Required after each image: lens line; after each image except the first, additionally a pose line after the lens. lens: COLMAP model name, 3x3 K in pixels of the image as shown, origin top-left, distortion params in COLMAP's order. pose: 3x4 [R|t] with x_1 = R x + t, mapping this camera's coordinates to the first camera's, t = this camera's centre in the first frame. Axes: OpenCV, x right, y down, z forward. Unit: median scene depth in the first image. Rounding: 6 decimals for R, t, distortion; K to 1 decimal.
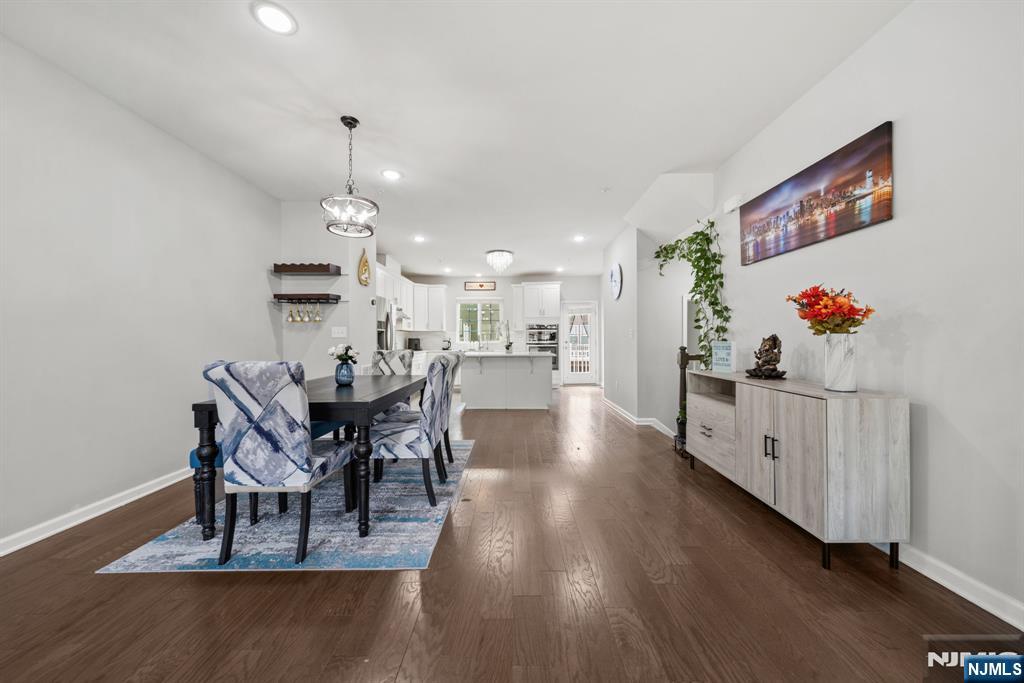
lens RADIAL K [[362.6, 0, 515.3], [0, 362.6, 341.5], [0, 0, 1]] dist [0.000593, -0.000539]
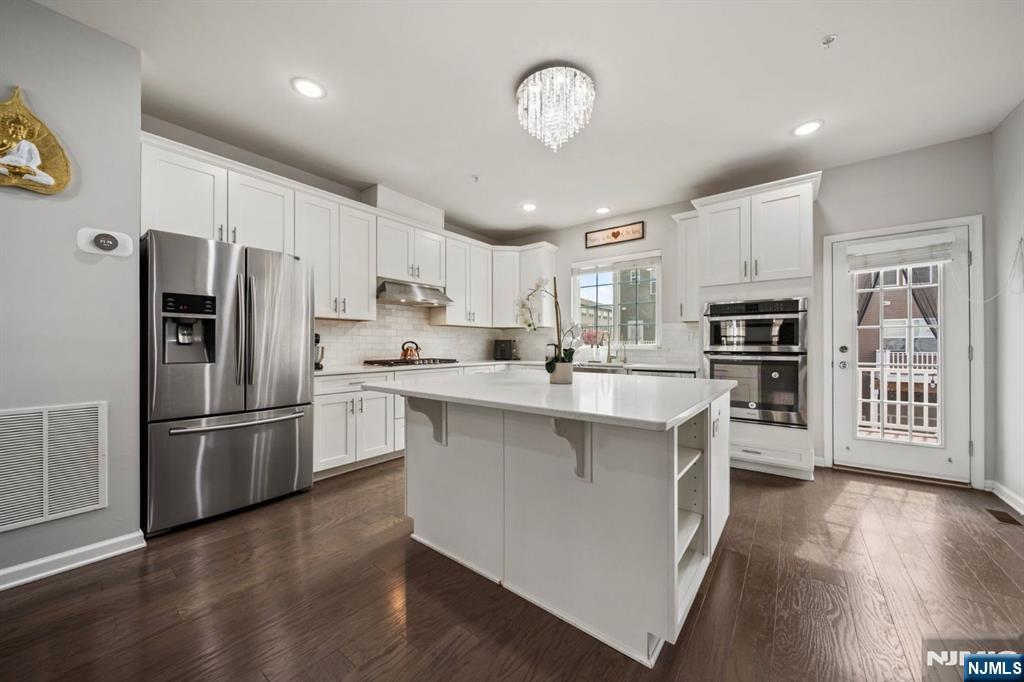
lens RADIAL K [[362.6, 0, 519.3], [0, 362.6, 341.9], [0, 0, 1]] dist [0.000593, -0.000539]
pose [[0.791386, 0.001375, -0.611316, 0.286071], [-0.007529, 0.999944, -0.007497, -0.002679], [0.611271, 0.010535, 0.791351, 1.412887]]
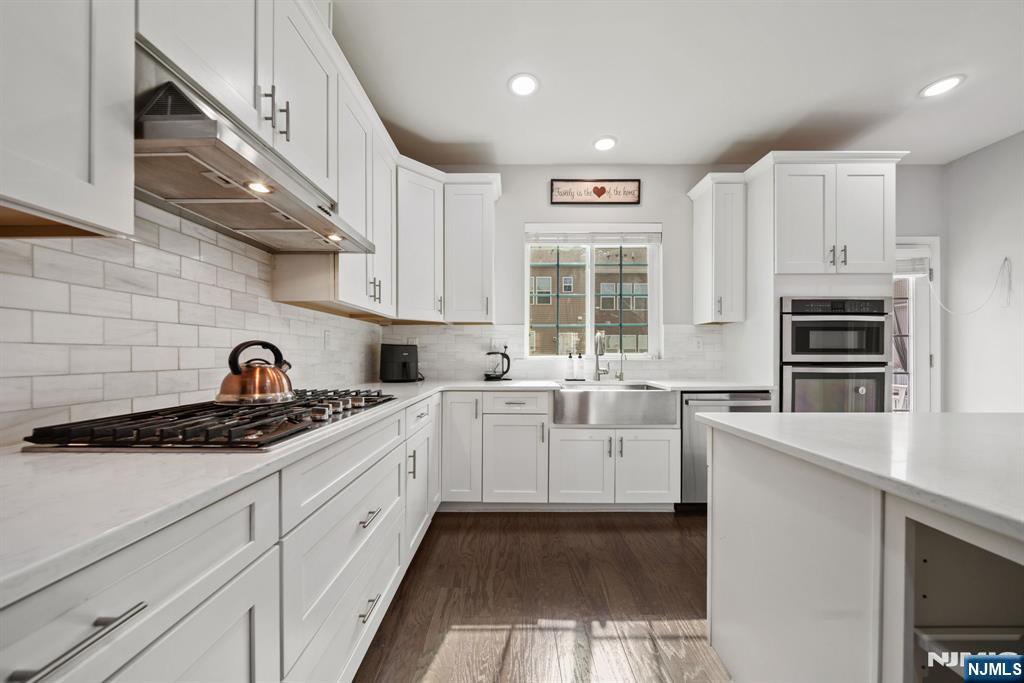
lens RADIAL K [[362.6, 0, 508.8], [0, 362.6, 352.9], [0, 0, 1]] dist [0.000593, -0.000539]
pose [[0.999946, 0.006448, -0.008182, -0.468874], [-0.006507, 0.999952, -0.007291, 0.002065], [0.008135, 0.007344, 0.999940, 1.777335]]
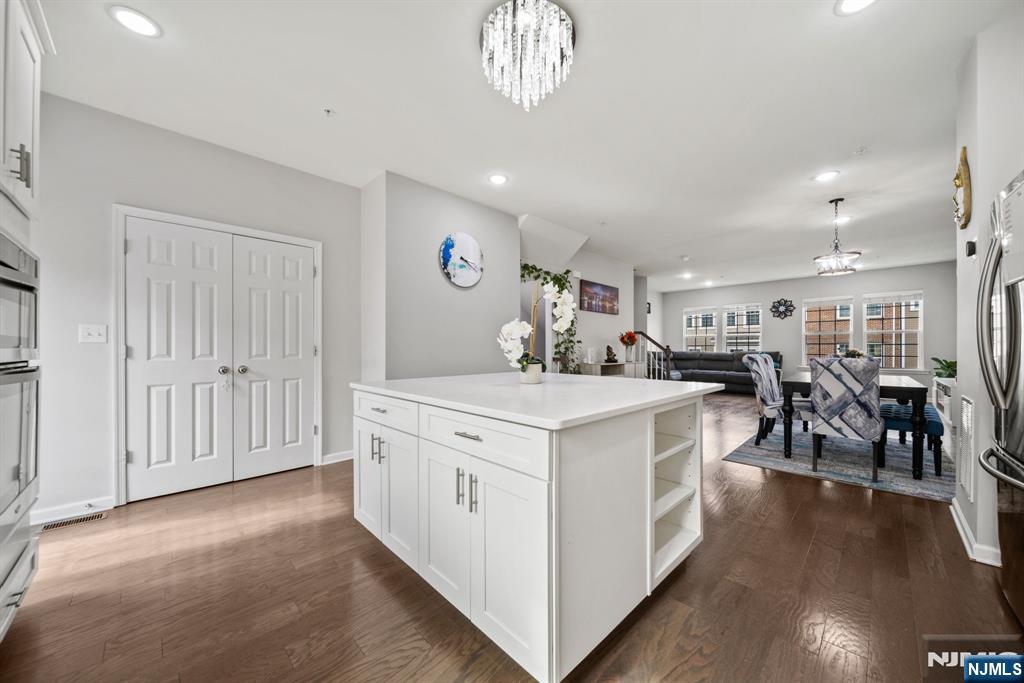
lens RADIAL K [[362.6, 0, 513.2], [0, 362.6, 346.6], [0, 0, 1]] dist [0.000593, -0.000539]
pose [[-0.698278, 0.007706, 0.715785, -0.477902], [0.001638, 0.999957, -0.009167, 0.007915], [-0.715824, -0.005229, -0.698261, 2.436859]]
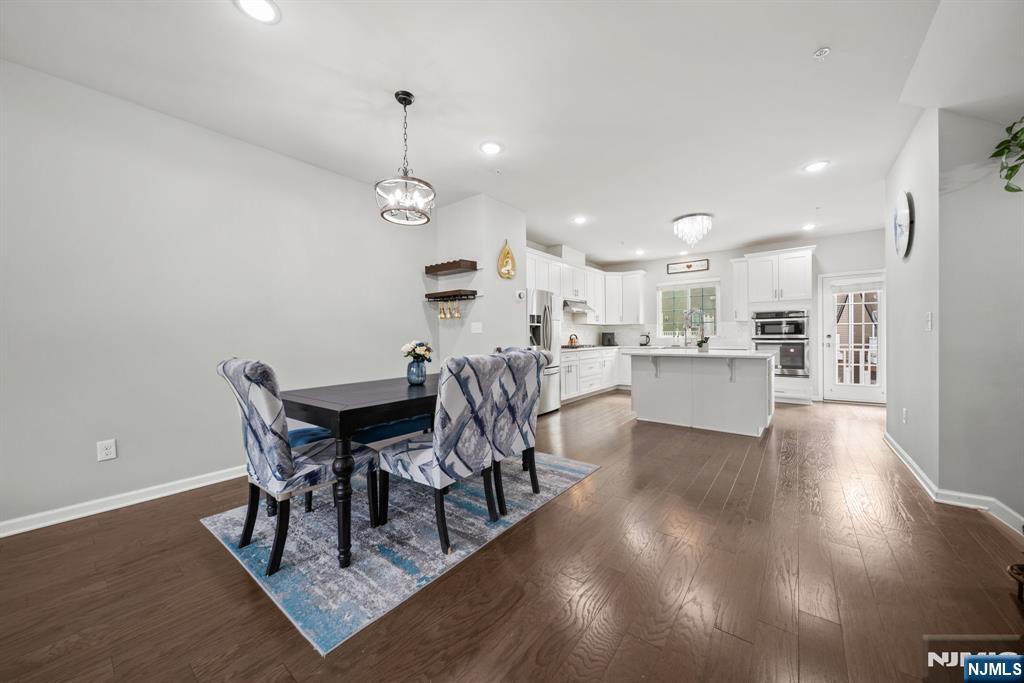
lens RADIAL K [[362.6, 0, 517.5], [0, 362.6, 338.6], [0, 0, 1]] dist [0.000593, -0.000539]
pose [[0.788330, 0.002125, -0.615249, 0.269840], [0.003271, 0.999965, 0.007645, -0.004190], [0.615244, -0.008039, 0.788296, 0.363334]]
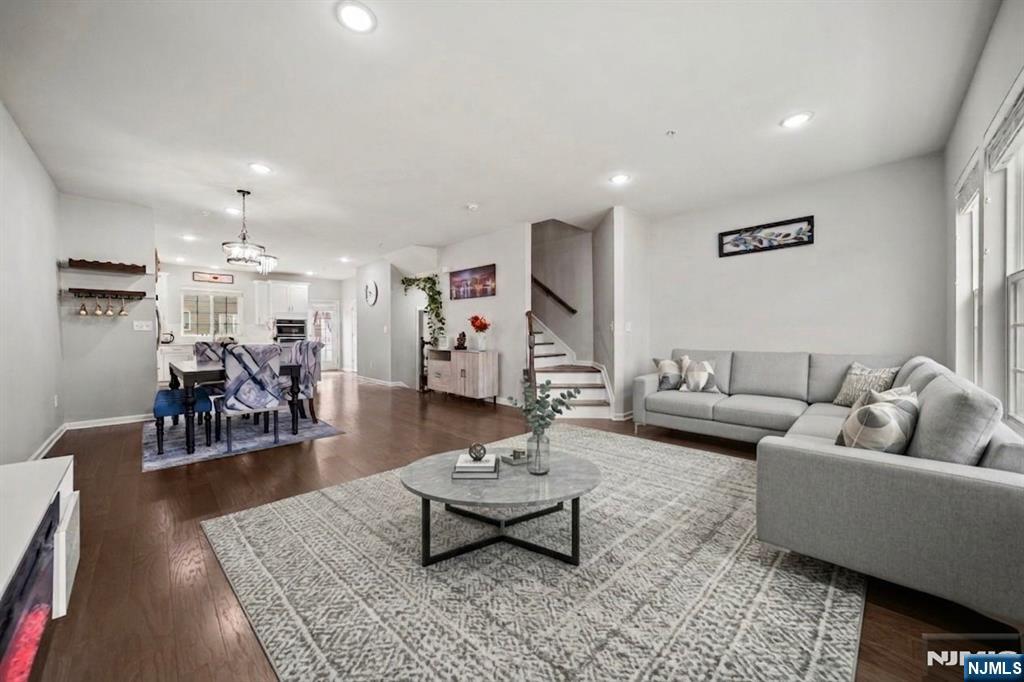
lens RADIAL K [[362.6, 0, 516.6], [0, 362.6, 338.6], [0, 0, 1]] dist [0.000593, -0.000539]
pose [[0.702515, -0.008771, 0.711615, -0.596344], [0.000151, 0.999926, 0.012177, -0.001349], [-0.711669, -0.008447, 0.702464, -0.750440]]
